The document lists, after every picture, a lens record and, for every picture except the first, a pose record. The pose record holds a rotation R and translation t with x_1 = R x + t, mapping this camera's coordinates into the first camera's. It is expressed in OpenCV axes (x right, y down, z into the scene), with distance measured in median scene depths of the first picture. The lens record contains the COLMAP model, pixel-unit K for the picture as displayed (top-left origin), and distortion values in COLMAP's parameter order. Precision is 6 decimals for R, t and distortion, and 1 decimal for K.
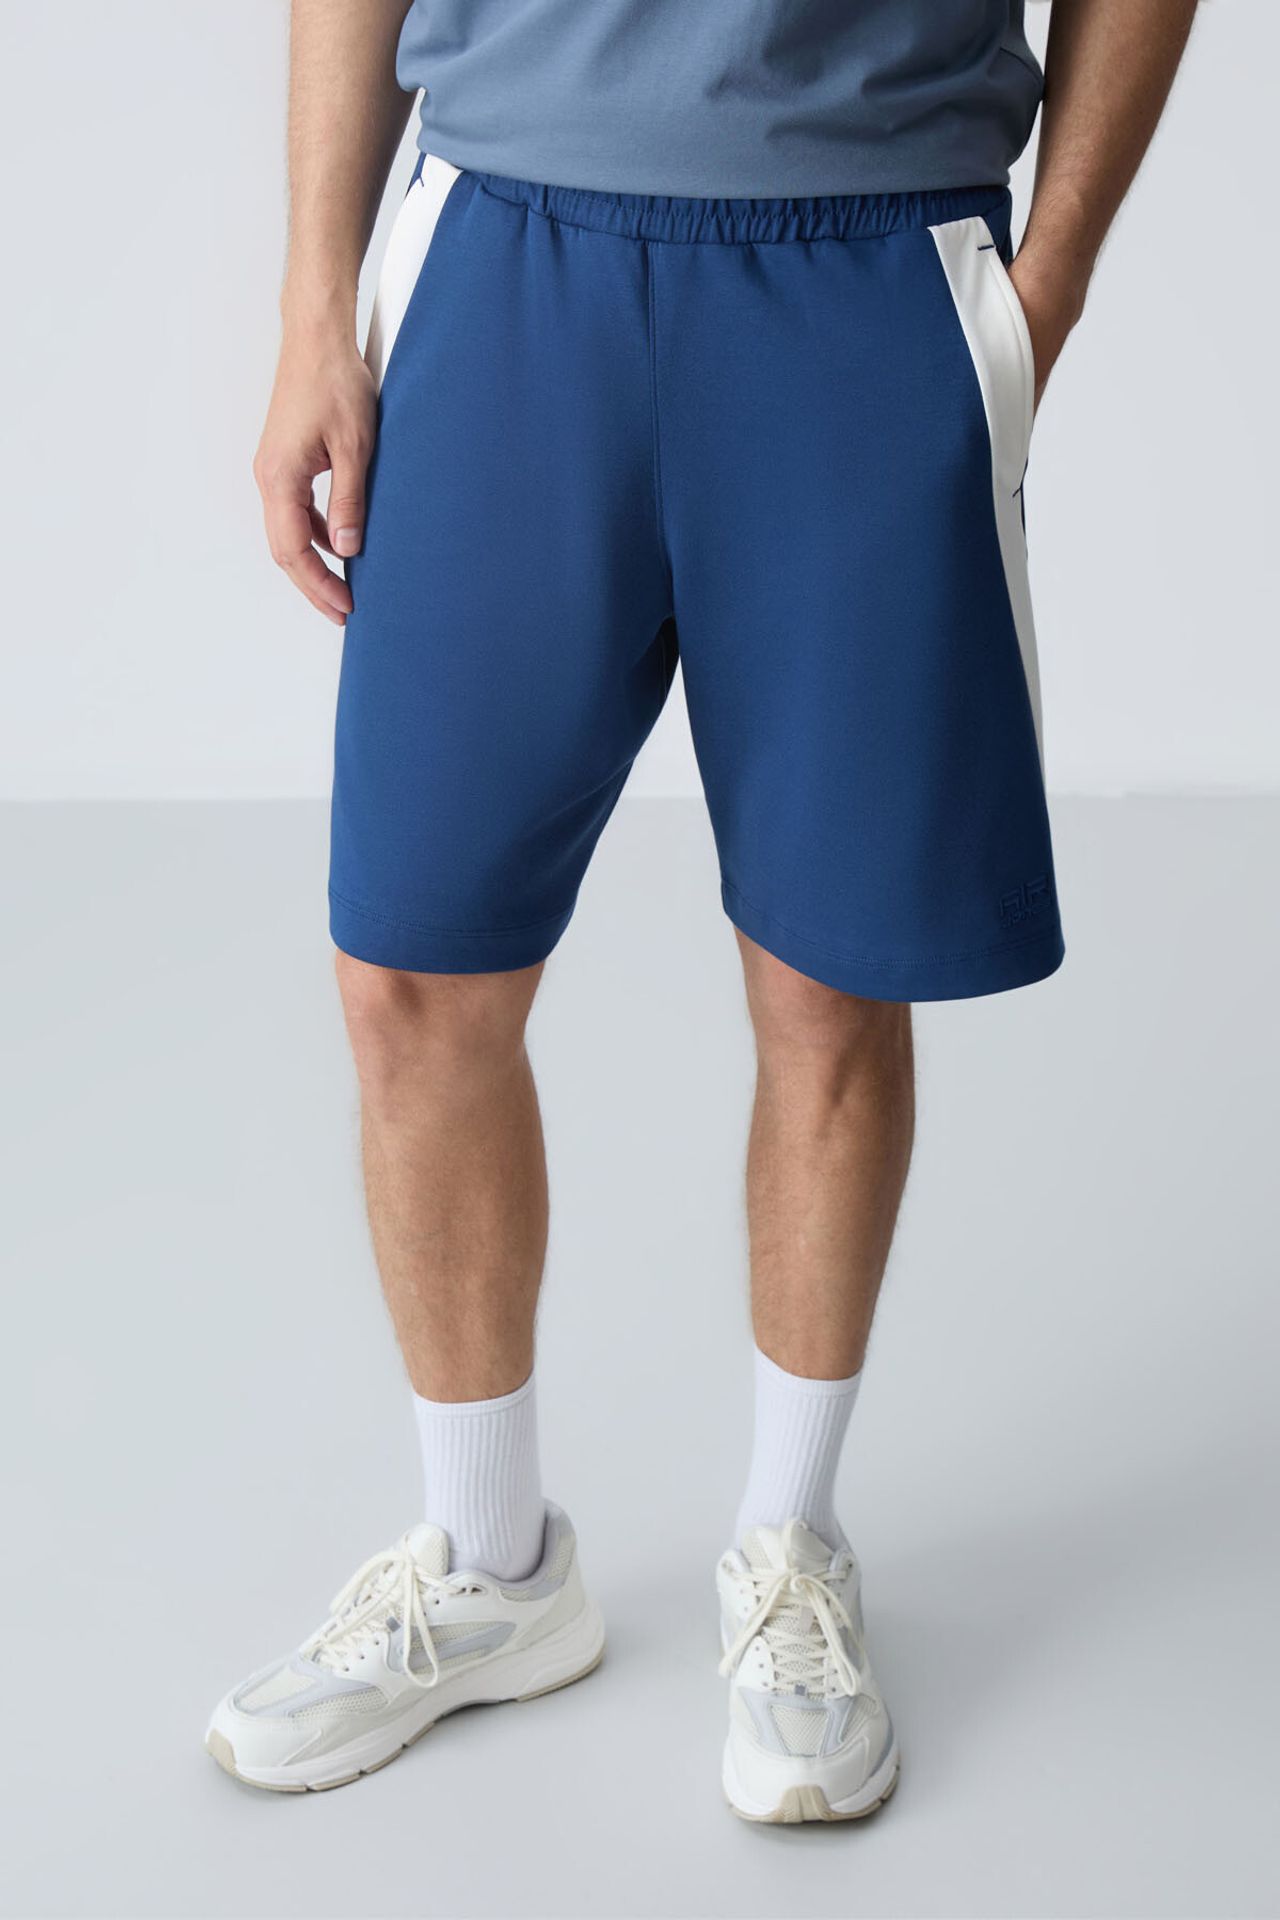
lens RADIAL K [[3709.3, 0, 641.7], [0, 3709.3, 974.7], [0, 0, 1]] dist [-0.091433, 0.000000]
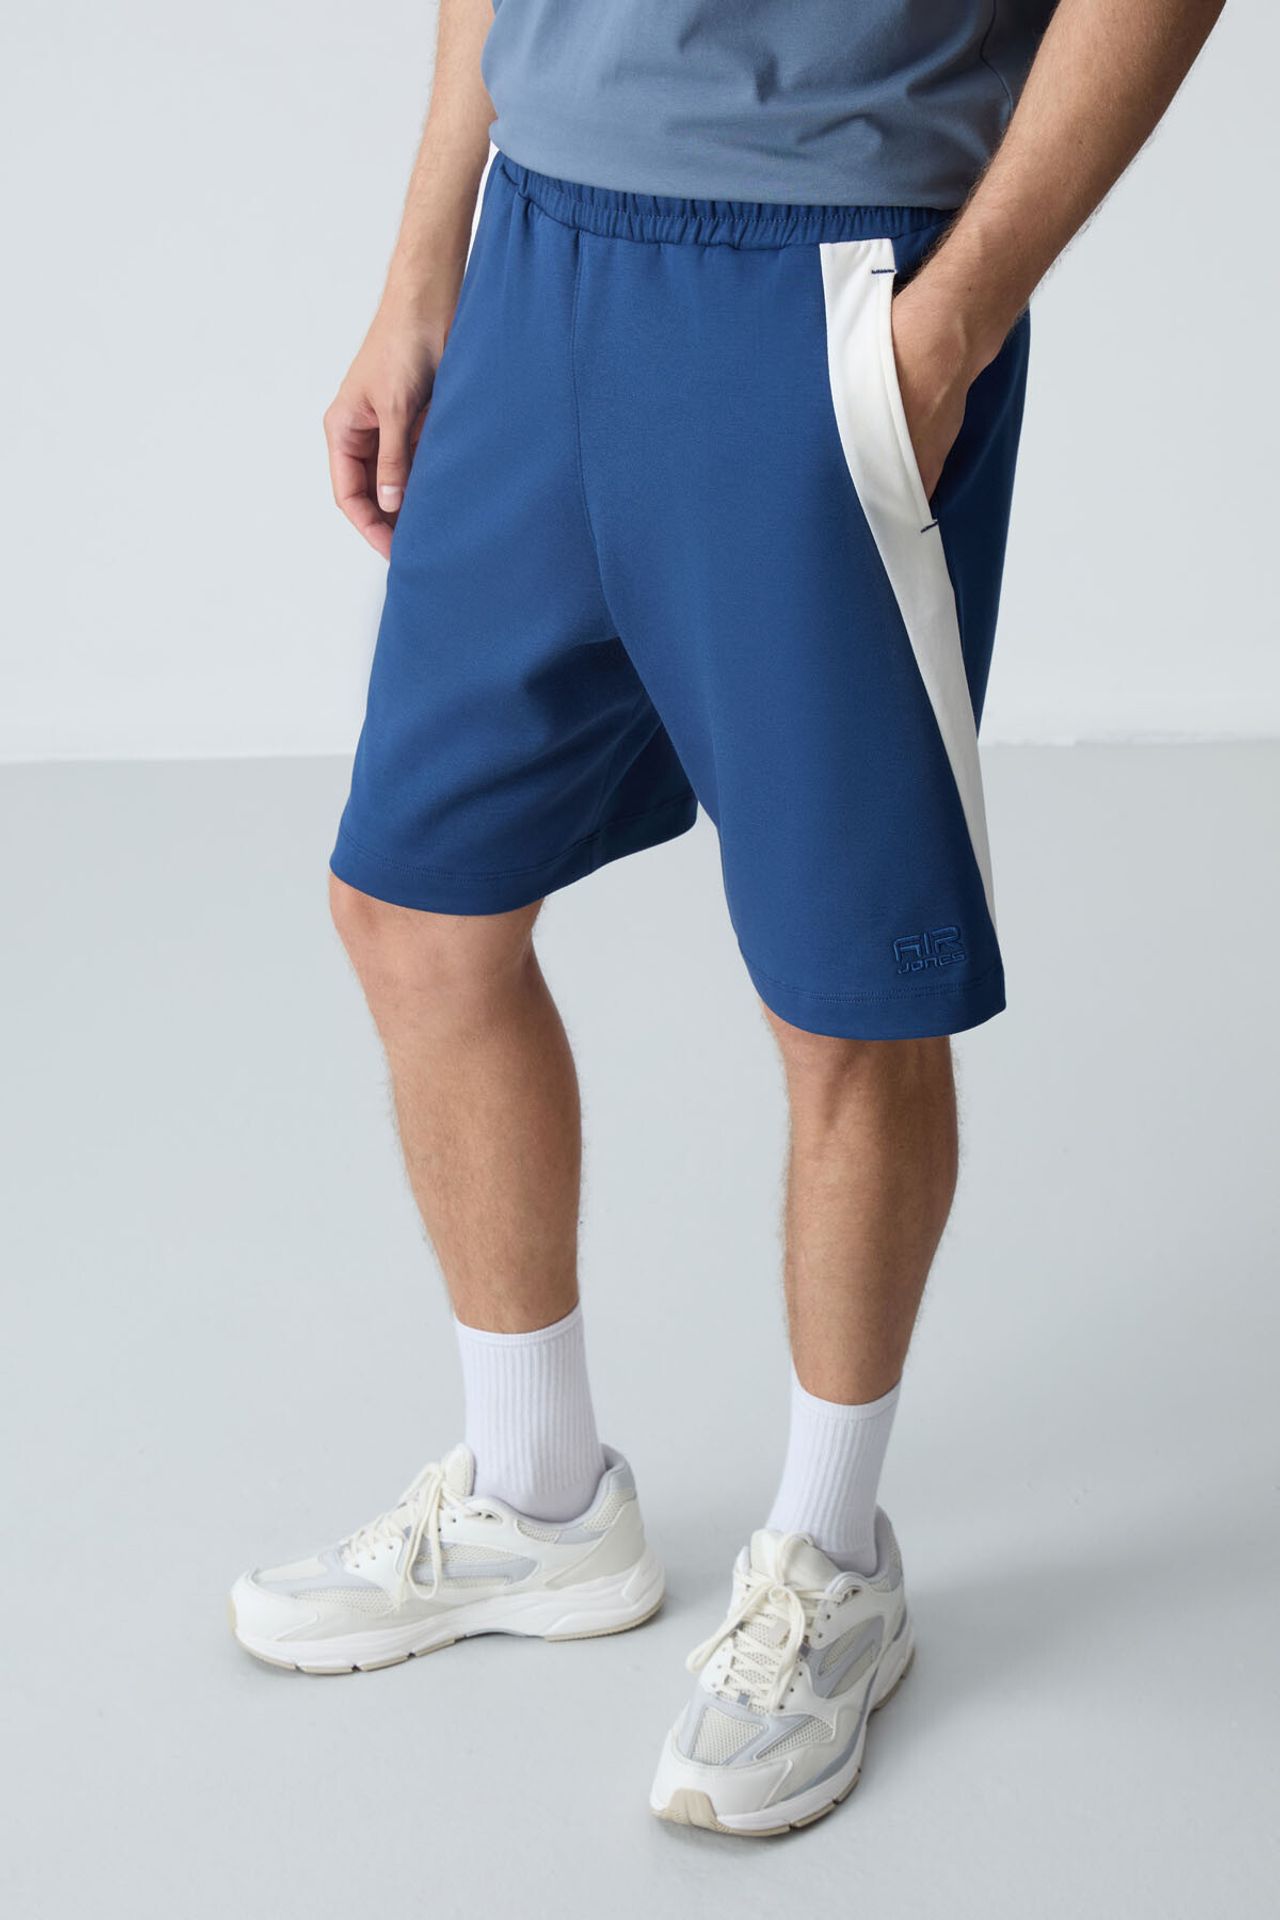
lens RADIAL K [[3709.3, 0, 650.1], [0, 3709.3, 943.8], [0, 0, 1]] dist [-0.091433, 0.000000]
pose [[0.874088, 0.186363, -0.448597, 0.507544], [-0.181530, 0.981891, 0.054202, -0.065189], [0.450574, 0.034056, 0.892089, 0.114168]]
